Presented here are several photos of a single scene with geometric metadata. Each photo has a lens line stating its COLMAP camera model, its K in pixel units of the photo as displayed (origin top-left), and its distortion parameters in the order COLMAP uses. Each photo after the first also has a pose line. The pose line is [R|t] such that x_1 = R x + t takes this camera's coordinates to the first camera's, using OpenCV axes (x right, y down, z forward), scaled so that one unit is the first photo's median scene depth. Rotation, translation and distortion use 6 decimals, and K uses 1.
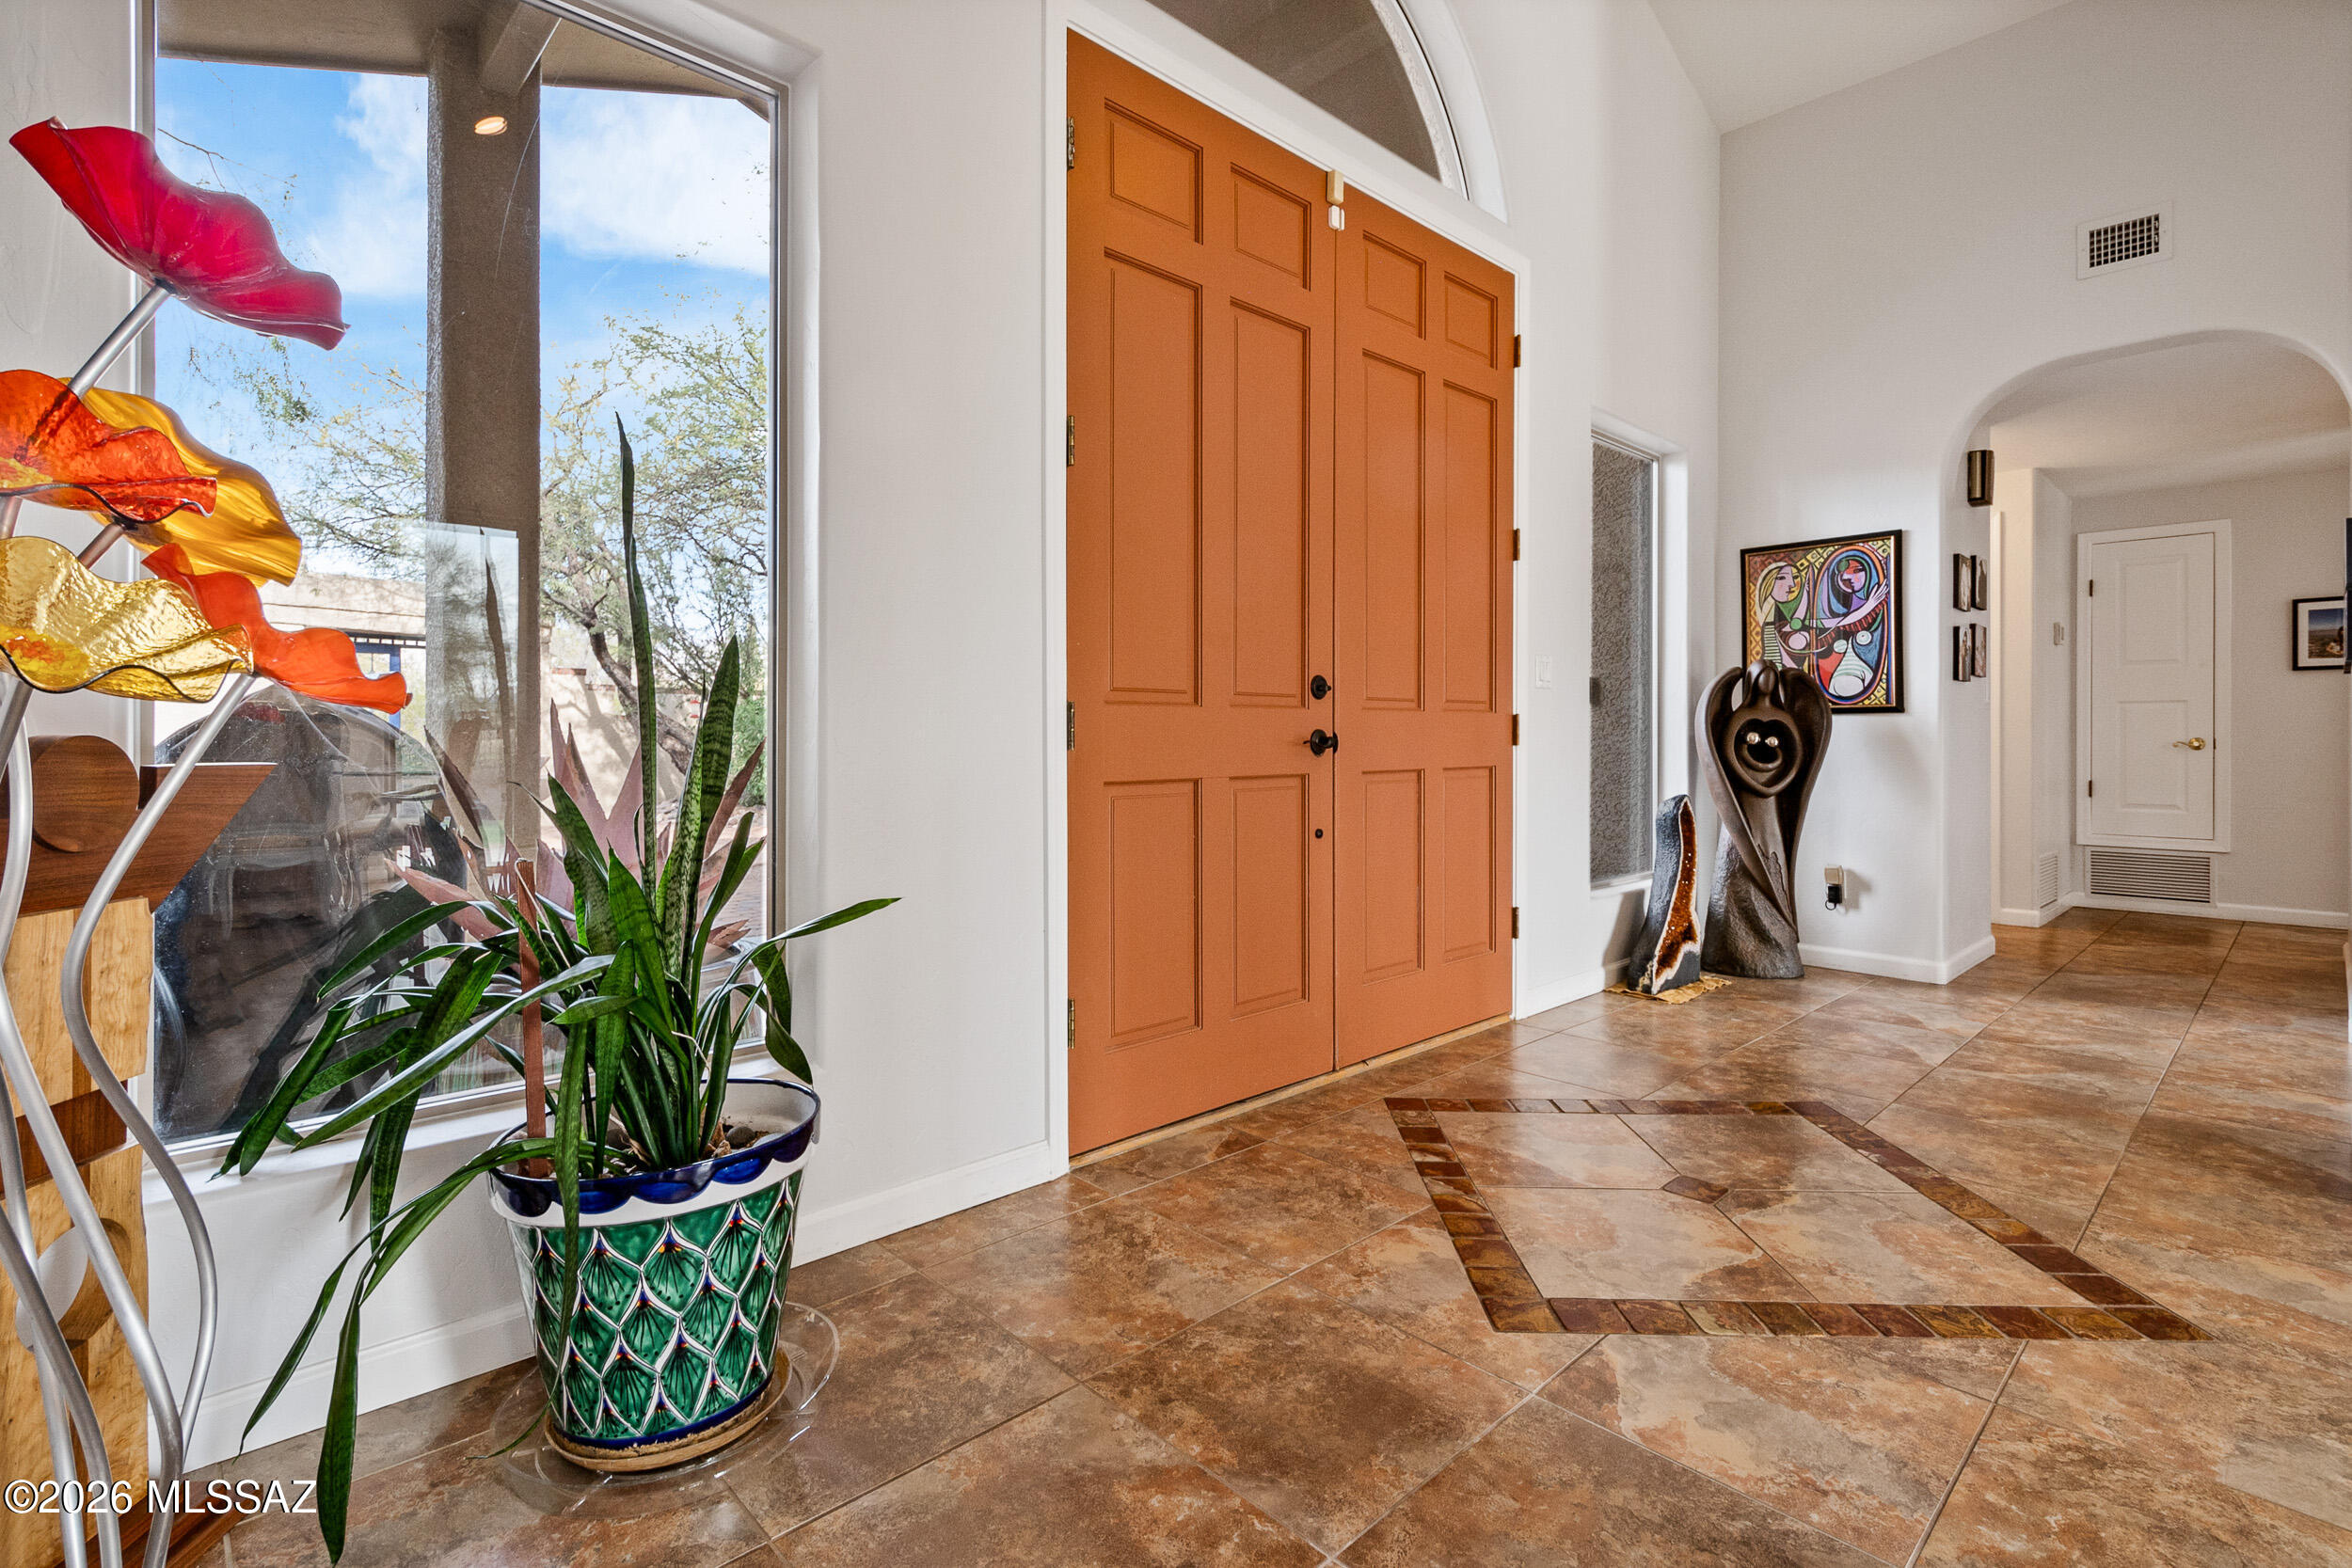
lens RADIAL K [[1107.0, 0, 1169.1], [0, 1107.0, 741.7], [0, 0, 1]] dist [-0.000521, -0.001933]
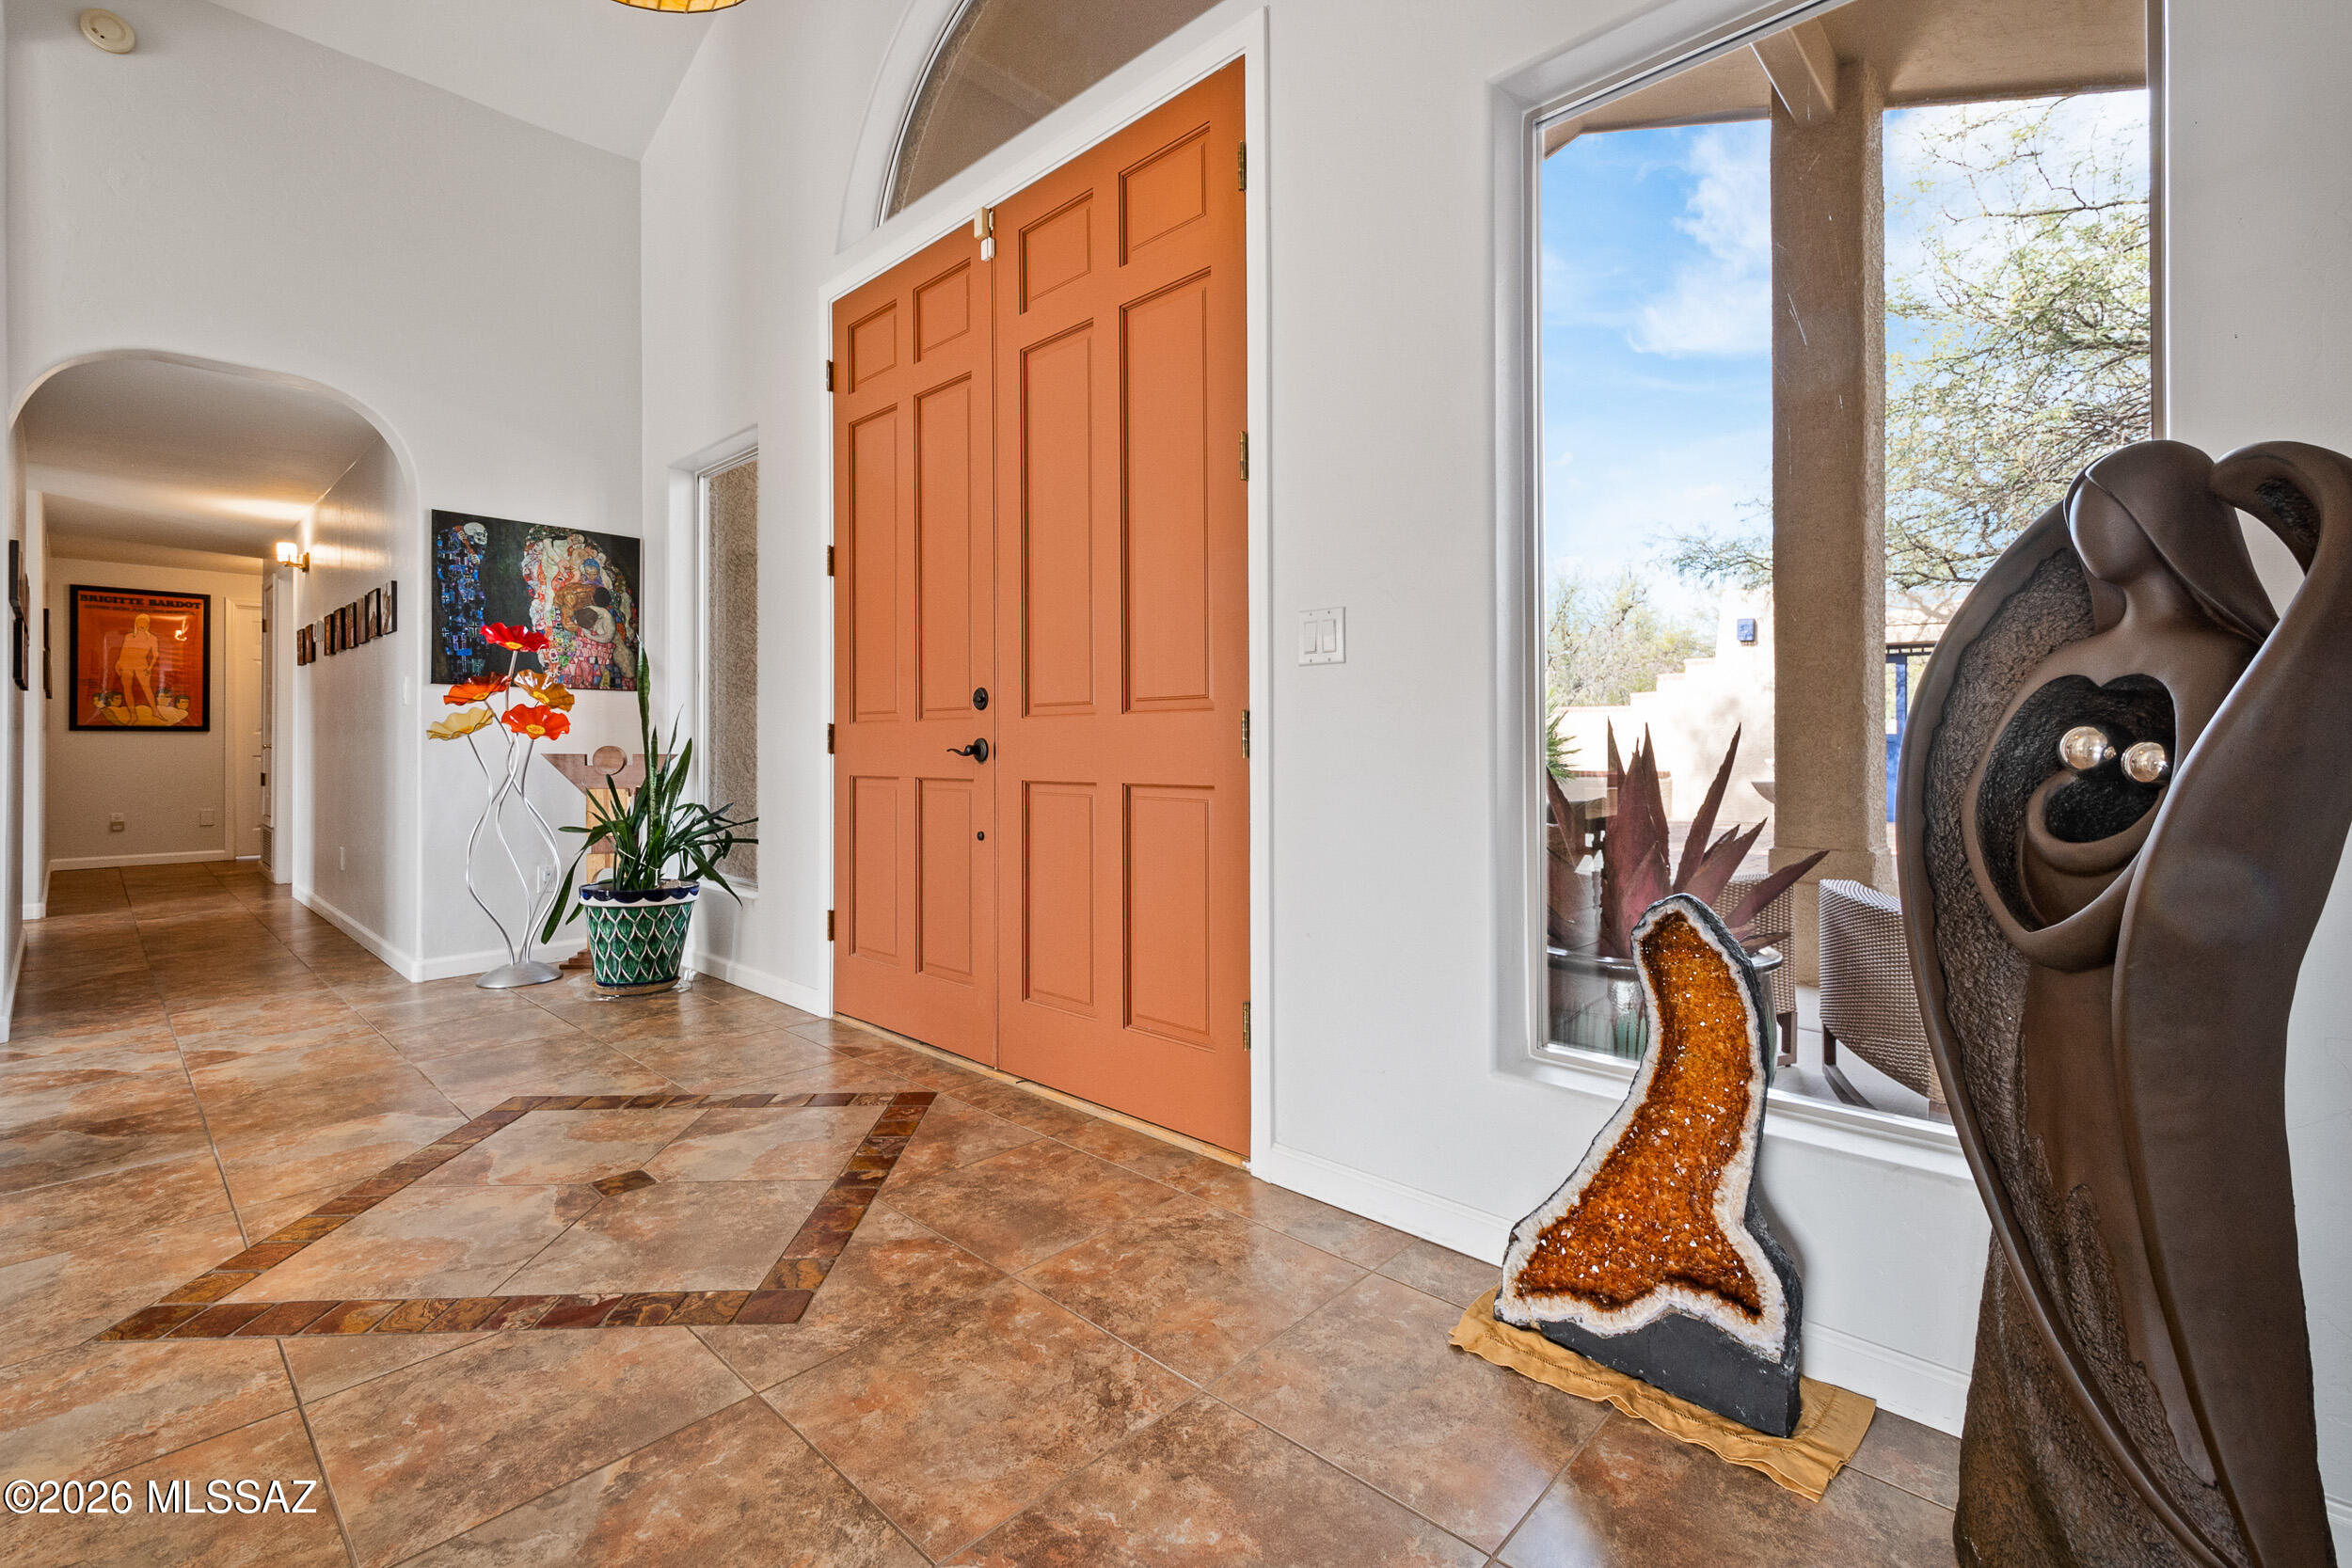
lens RADIAL K [[1042.4, 0, 1175.6], [0, 1042.4, 759.3], [0, 0, 1]] dist [0.006510, -0.001840]
pose [[0.053040, 0.014227, -0.998491, 1.510787], [-0.002529, 0.999897, 0.014113, -0.006421], [0.998589, 0.001777, 0.053071, 1.500485]]
